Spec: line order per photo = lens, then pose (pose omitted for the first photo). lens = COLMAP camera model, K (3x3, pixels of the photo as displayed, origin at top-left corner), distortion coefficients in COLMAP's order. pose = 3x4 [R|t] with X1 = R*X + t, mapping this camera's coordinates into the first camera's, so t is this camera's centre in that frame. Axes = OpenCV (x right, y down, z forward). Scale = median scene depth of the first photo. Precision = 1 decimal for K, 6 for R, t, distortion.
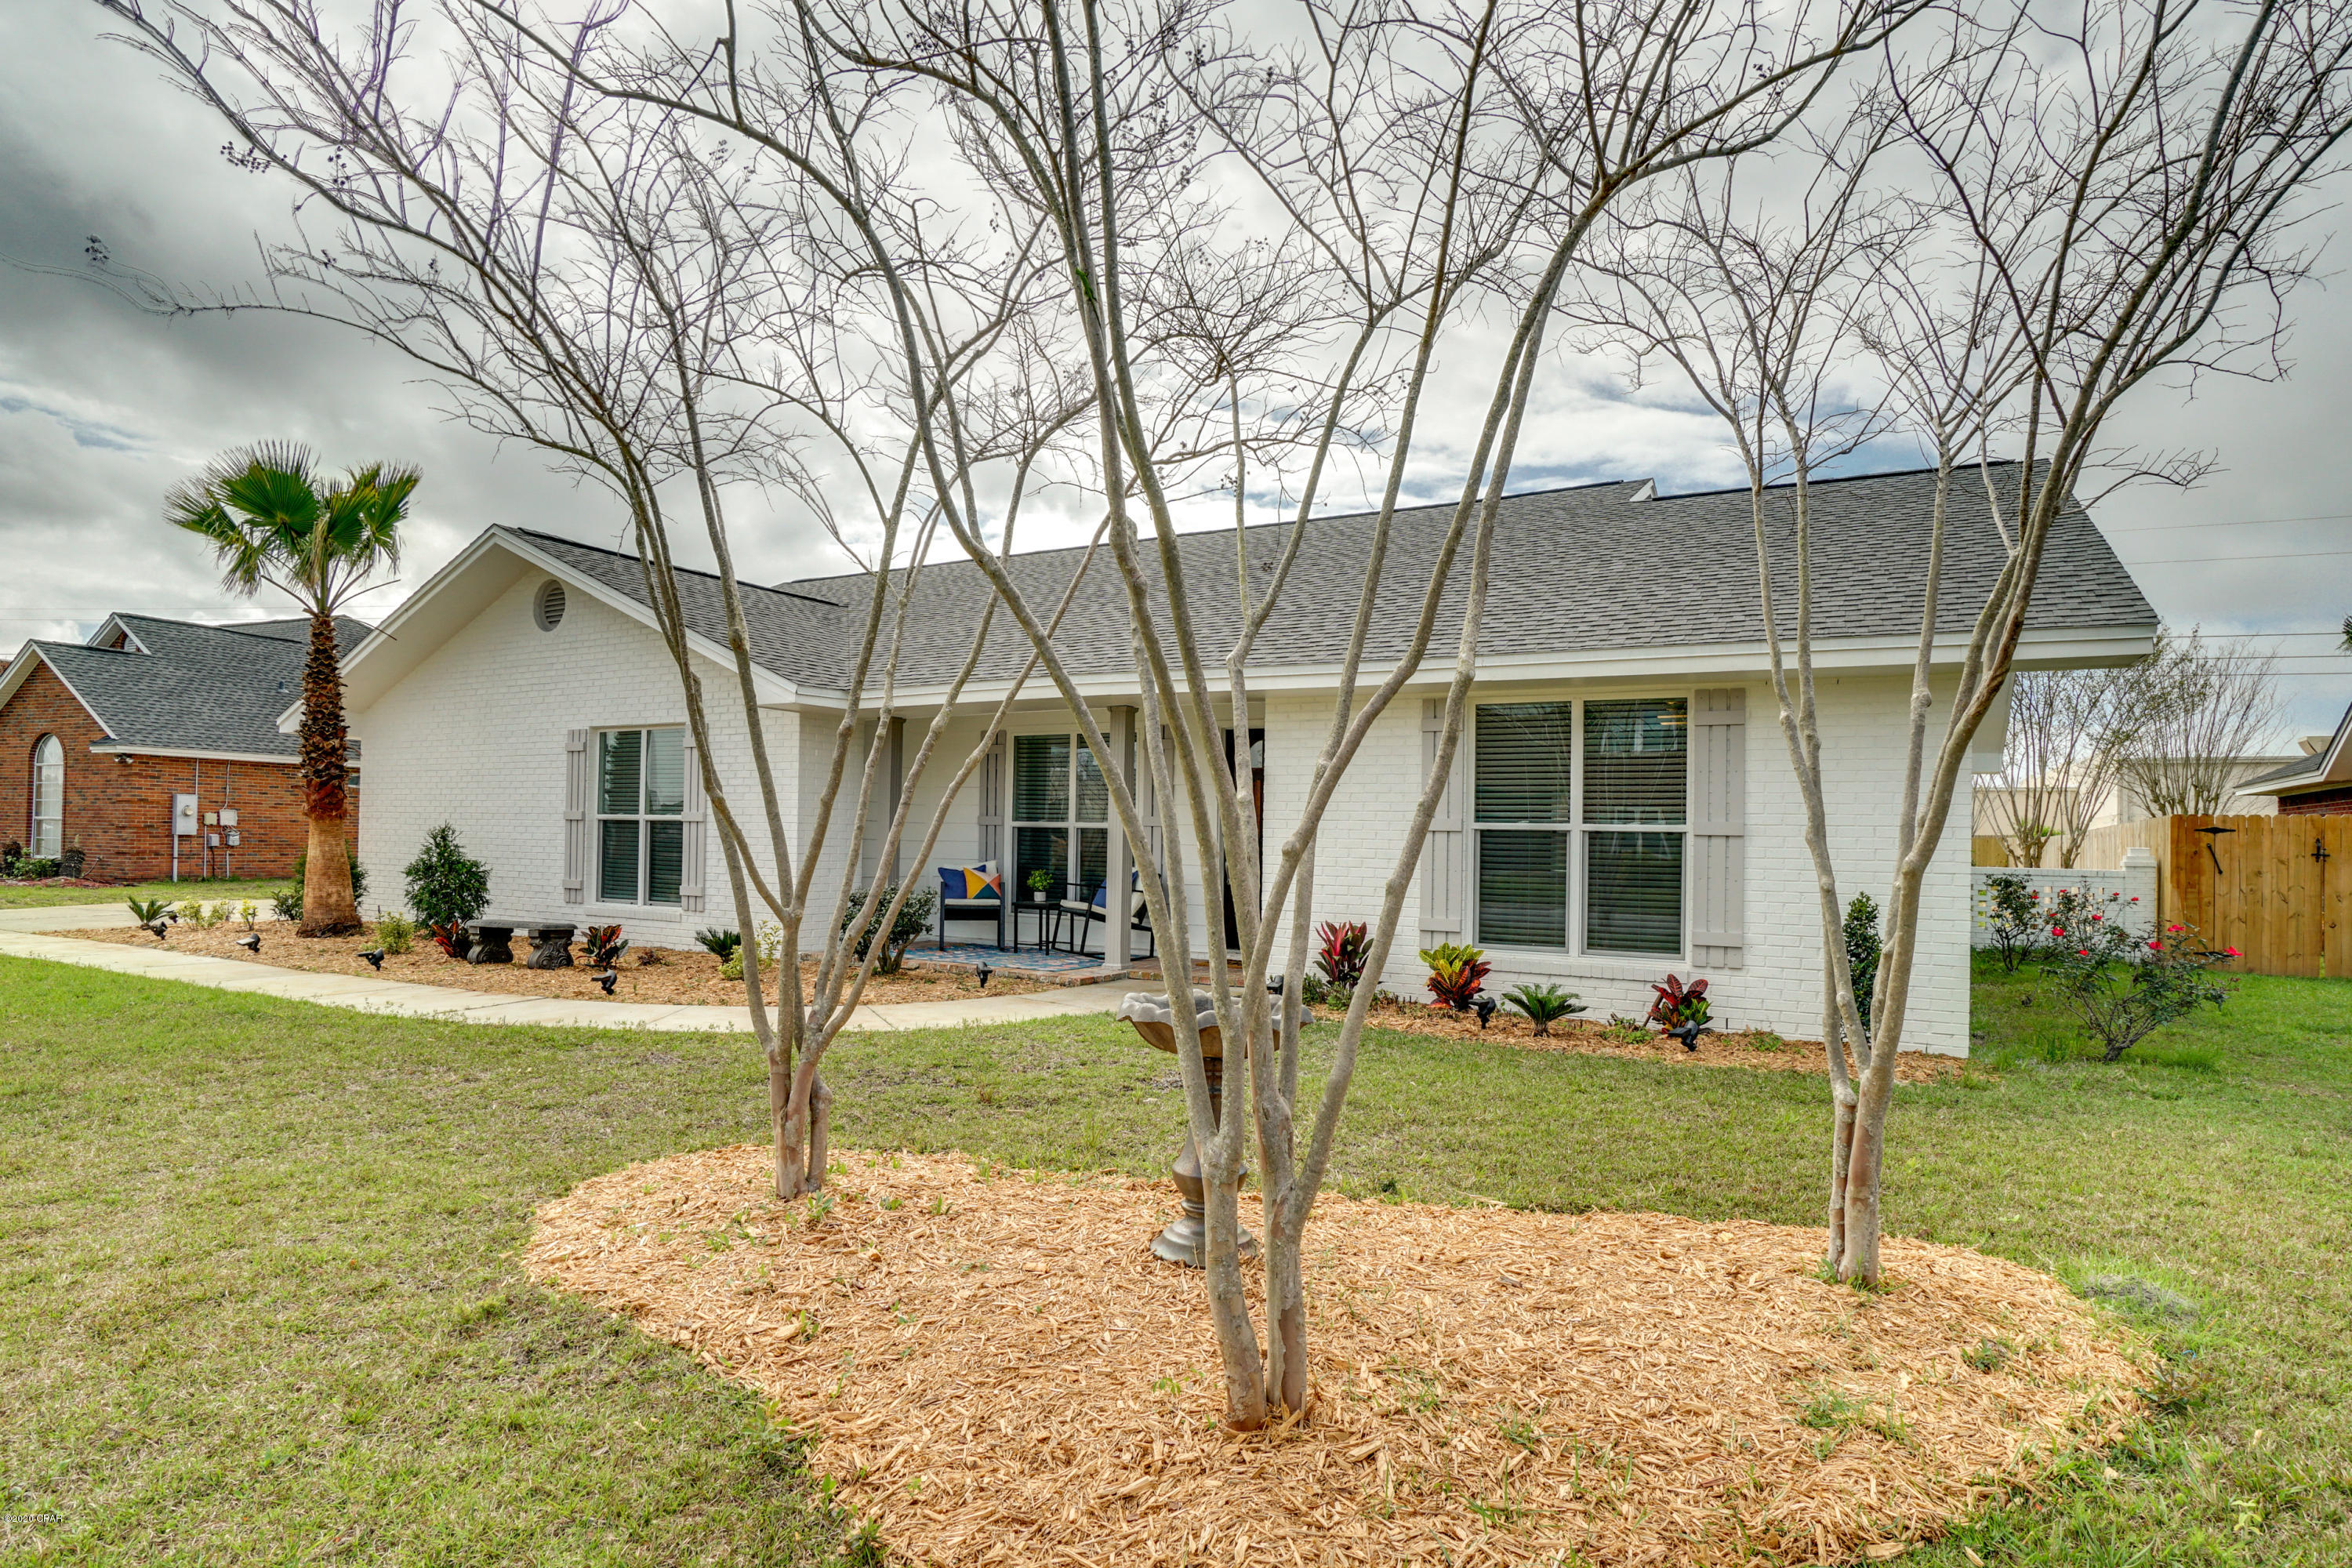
lens RADIAL K [[1287.5, 0, 1164.8], [0, 1287.5, 800.1], [0, 0, 1]] dist [-0.019847, 0.026909]
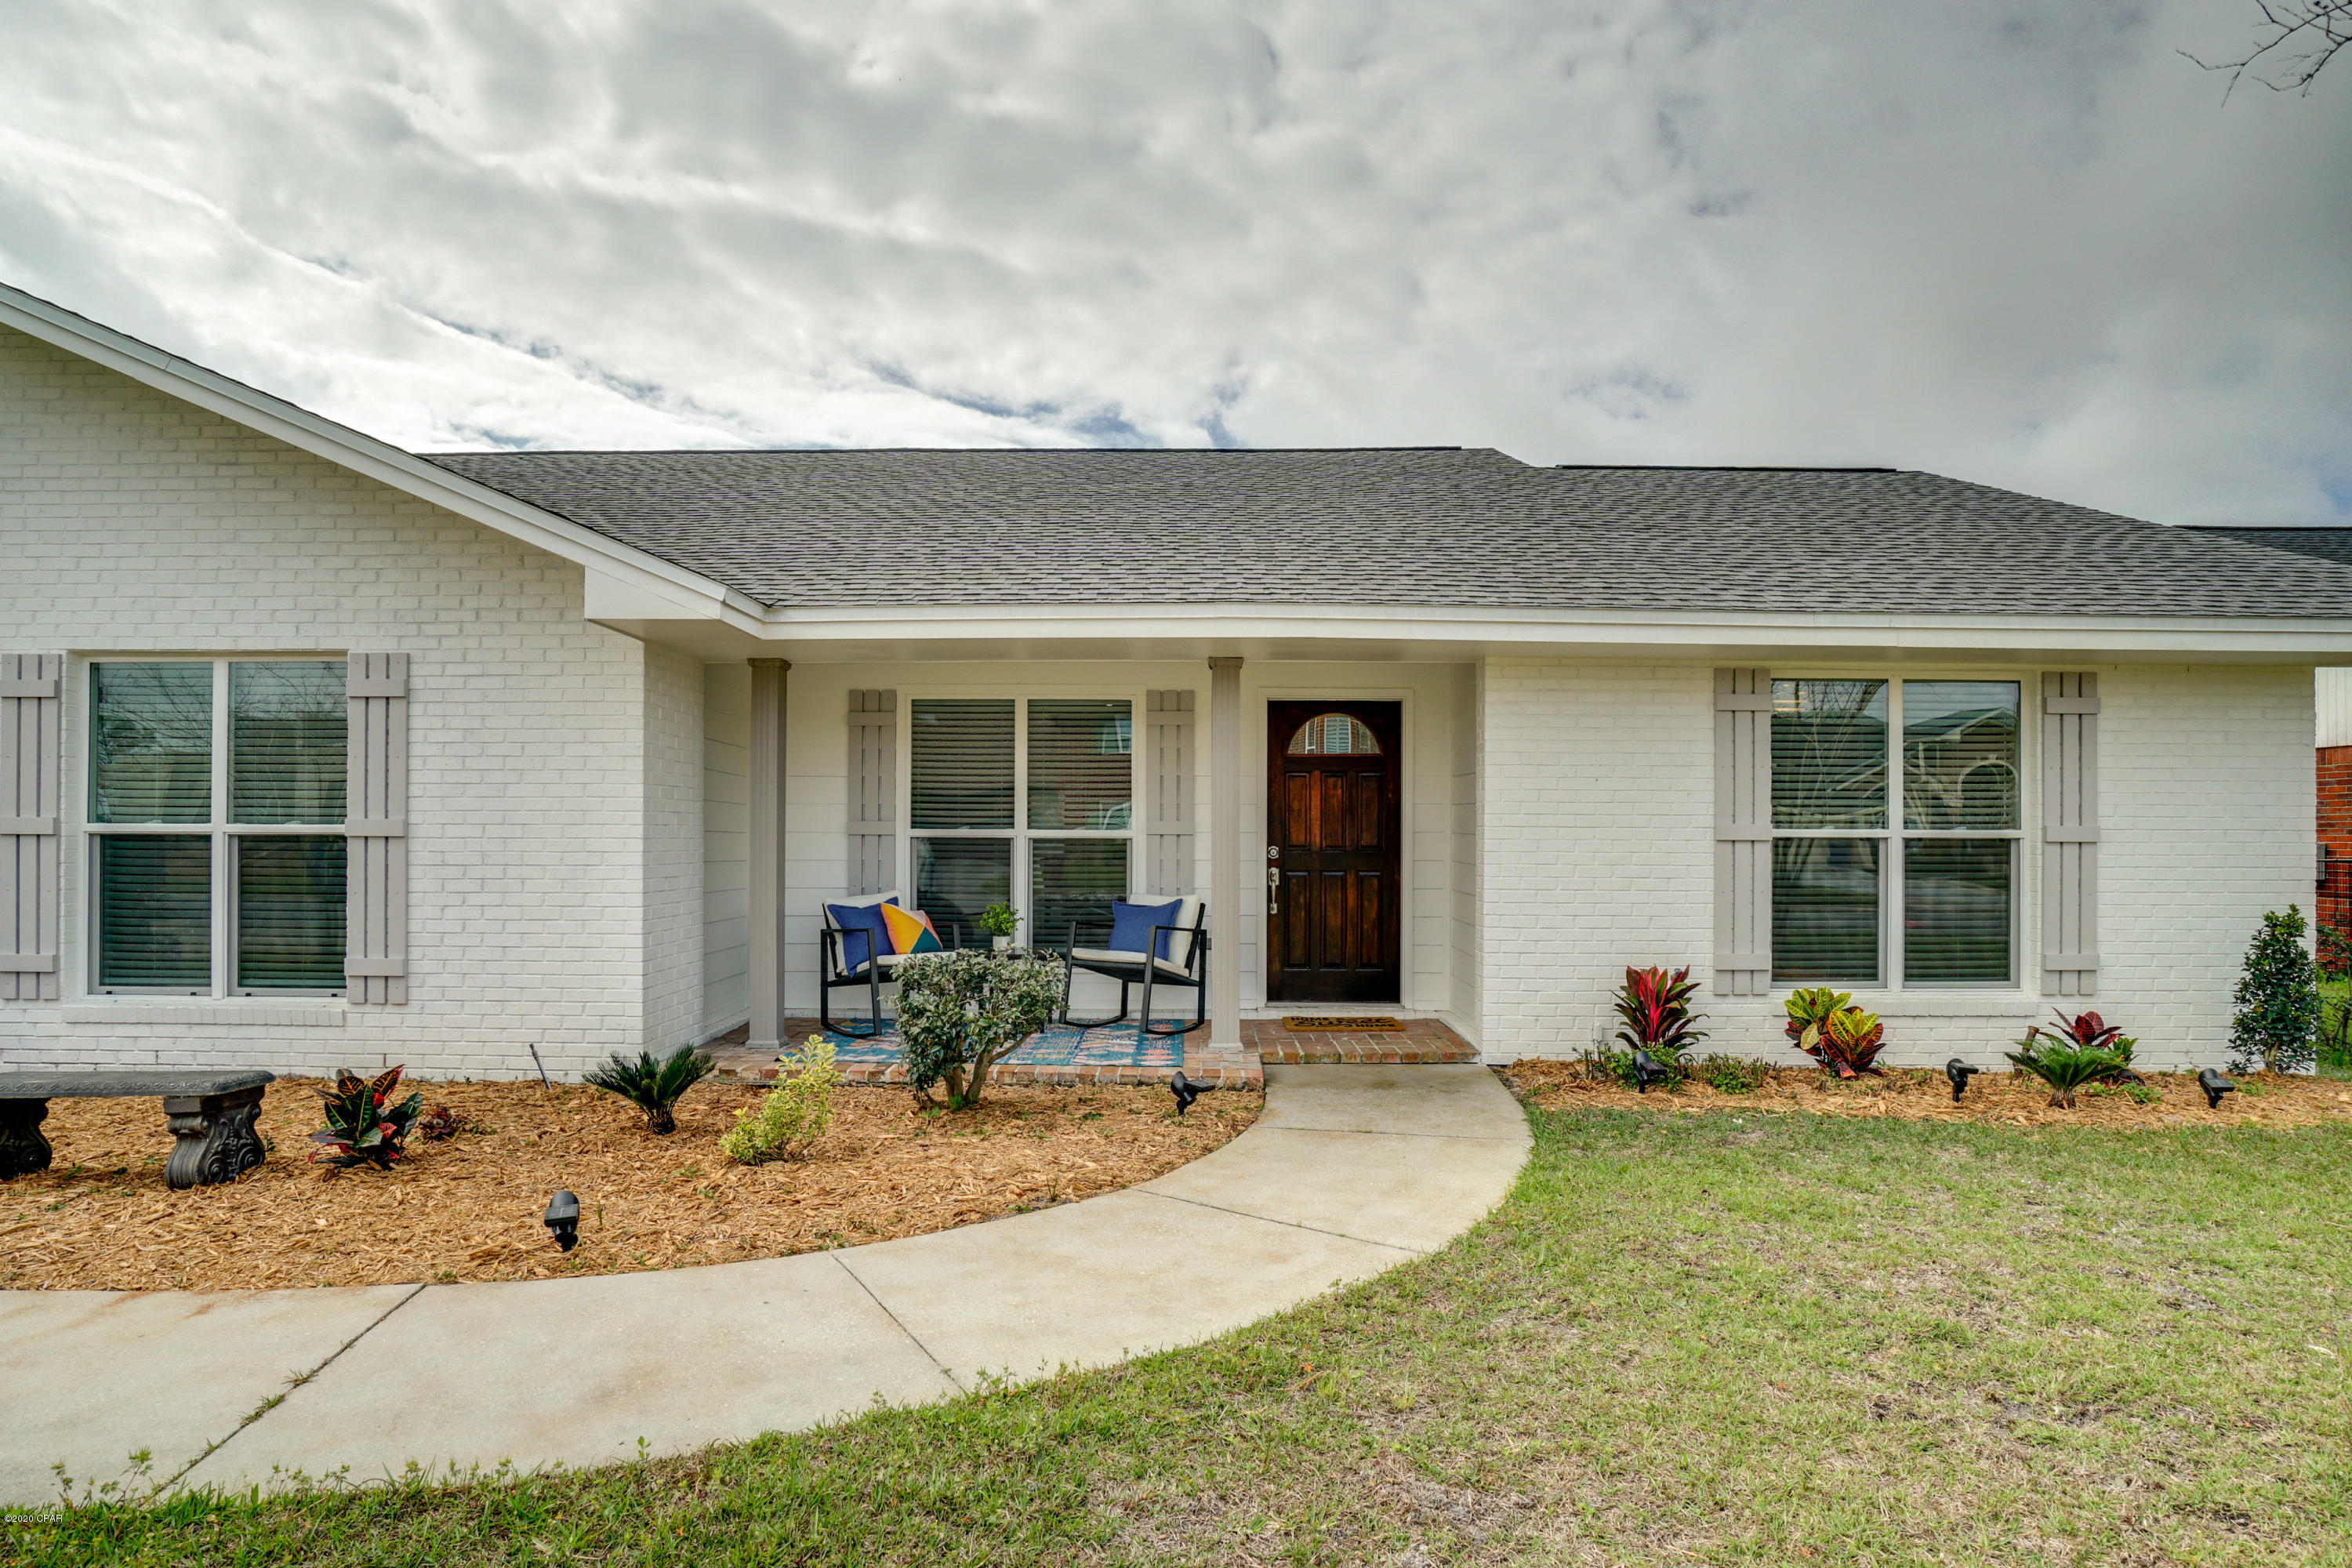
lens RADIAL K [[1267.5, 0, 1165.5], [0, 1267.5, 830.8], [0, 0, 1]] dist [-0.051465, 0.026202]
pose [[0.867227, -0.013680, 0.497725, -0.345131], [-0.003978, 0.999400, 0.034401, -0.005142], [-0.497897, -0.031814, 0.866653, 0.394096]]
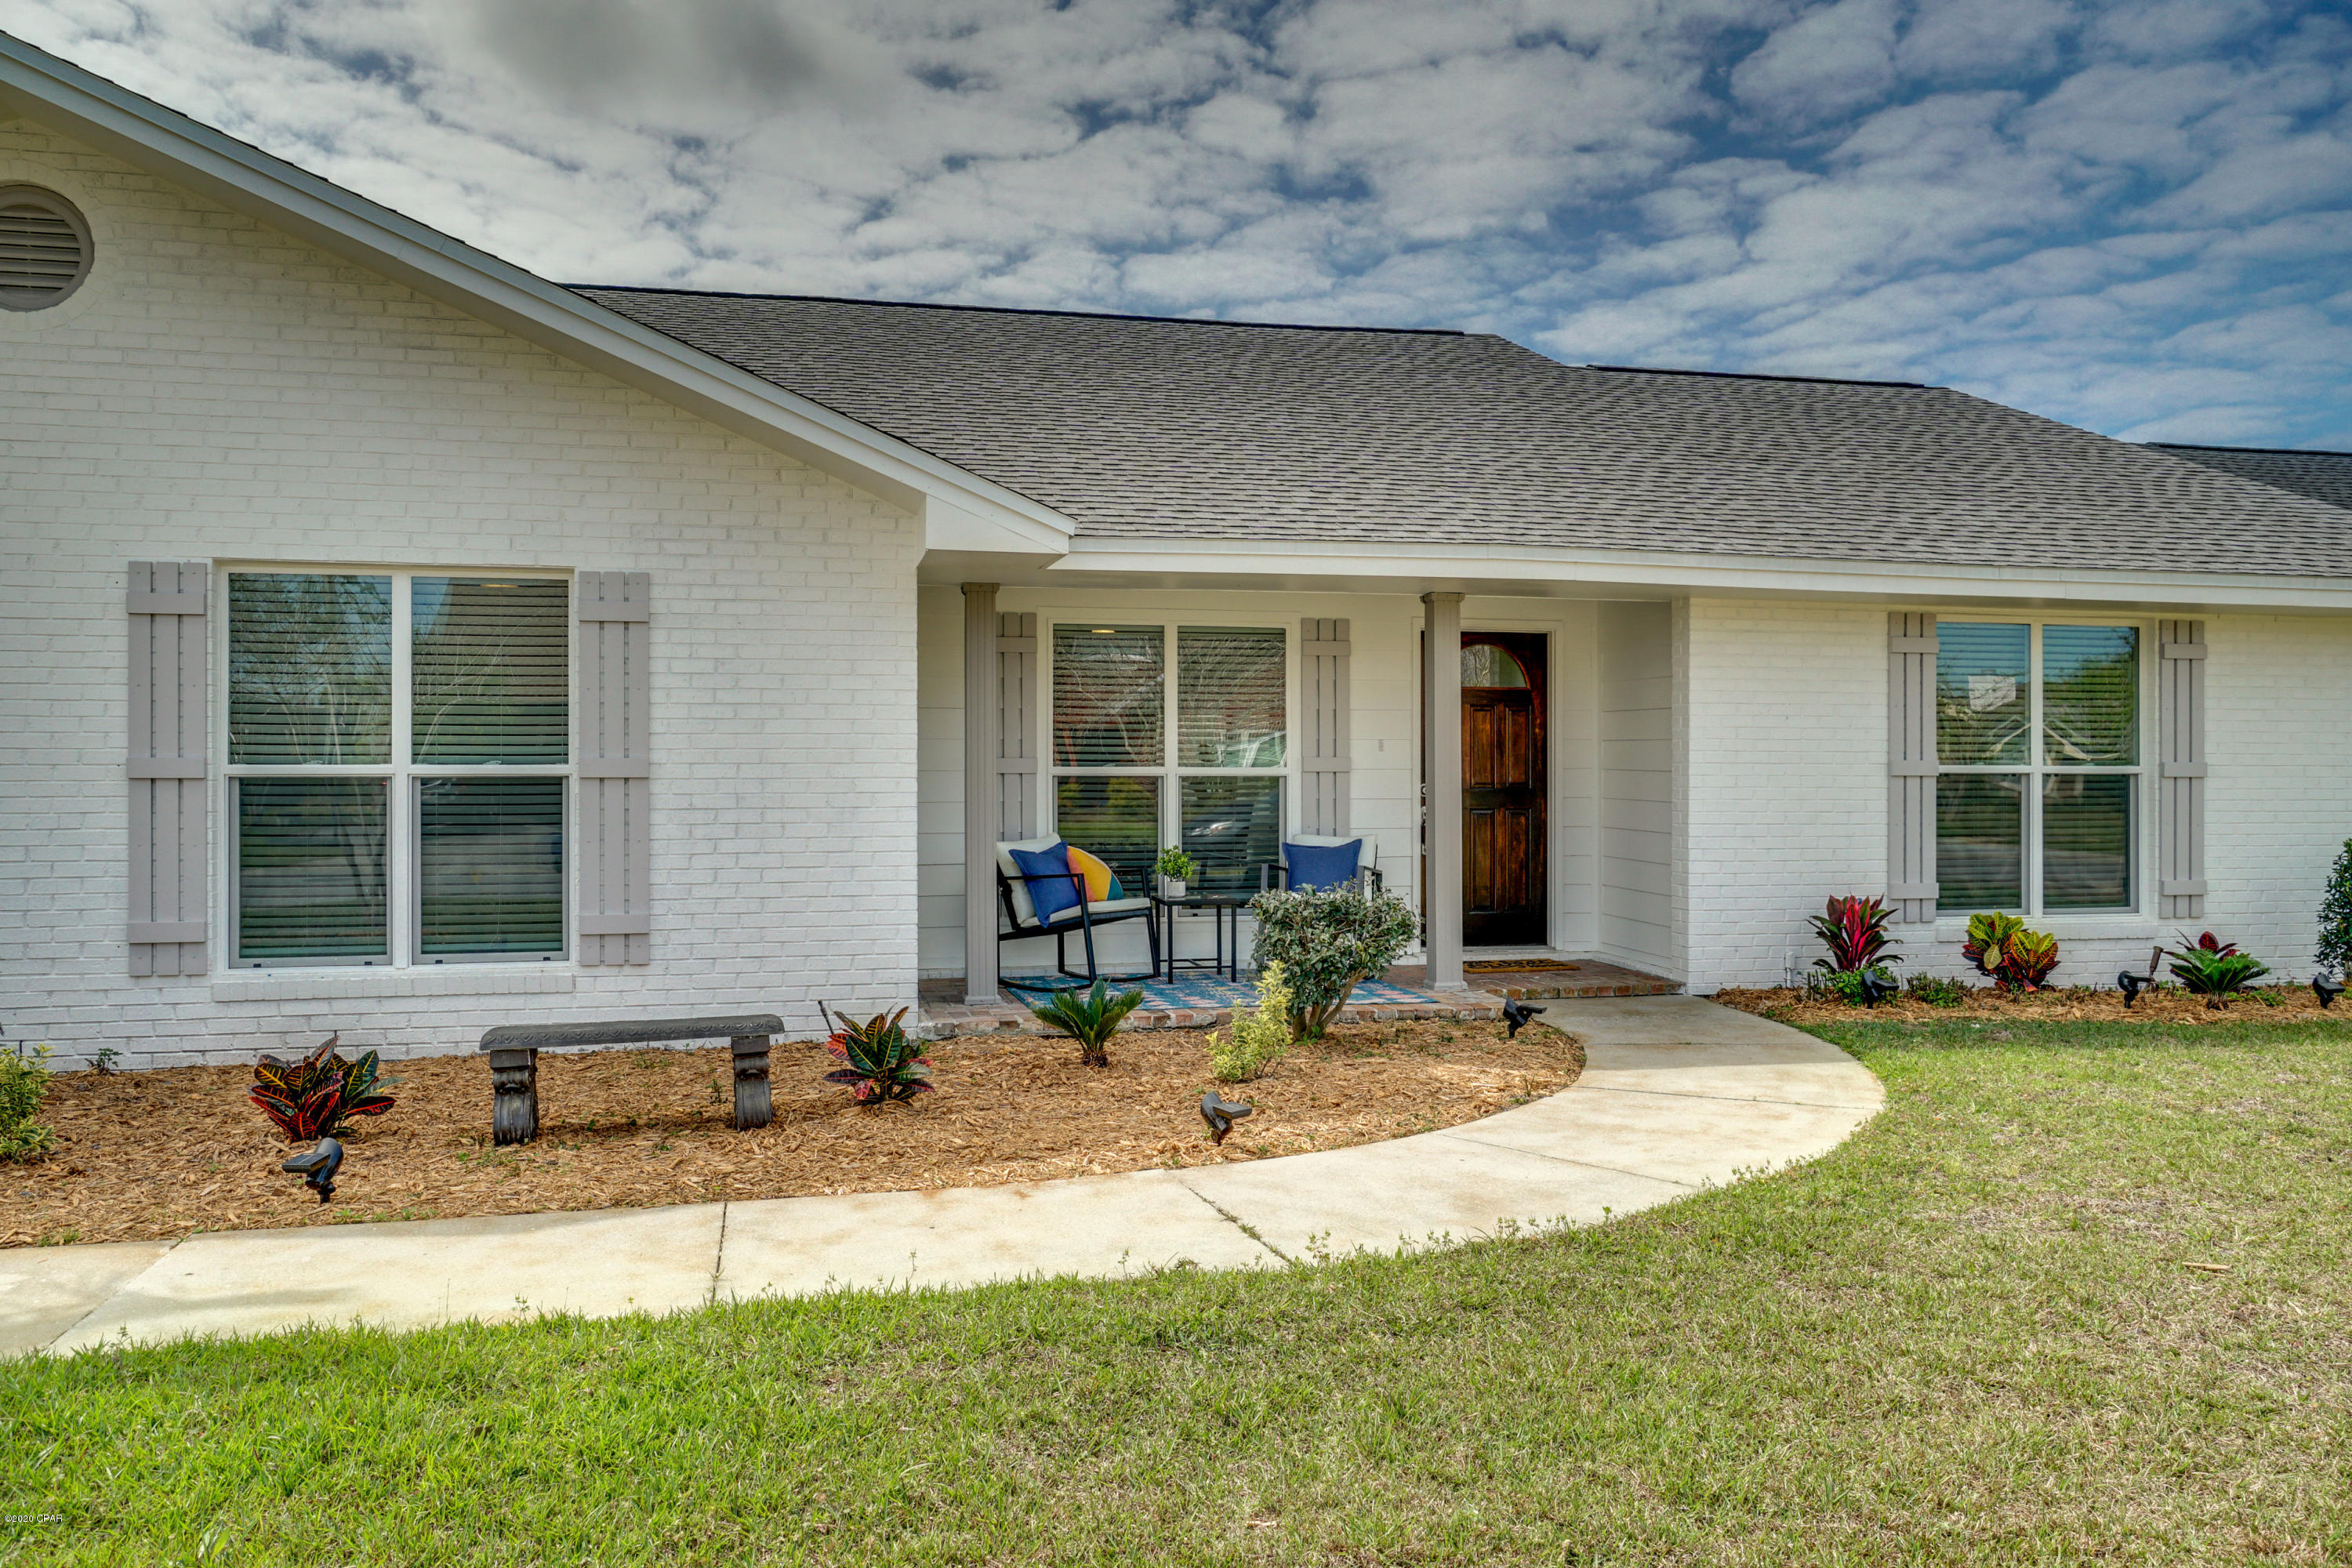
lens RADIAL K [[1766.1, 0, 1173.4], [0, 1766.1, 769.5], [0, 0, 1]] dist [0.001420, 0.003029]
pose [[0.725119, -0.017934, 0.688390, -0.675768], [-0.009625, 0.999299, 0.036173, -0.012579], [-0.688556, -0.032856, 0.724438, 0.388174]]
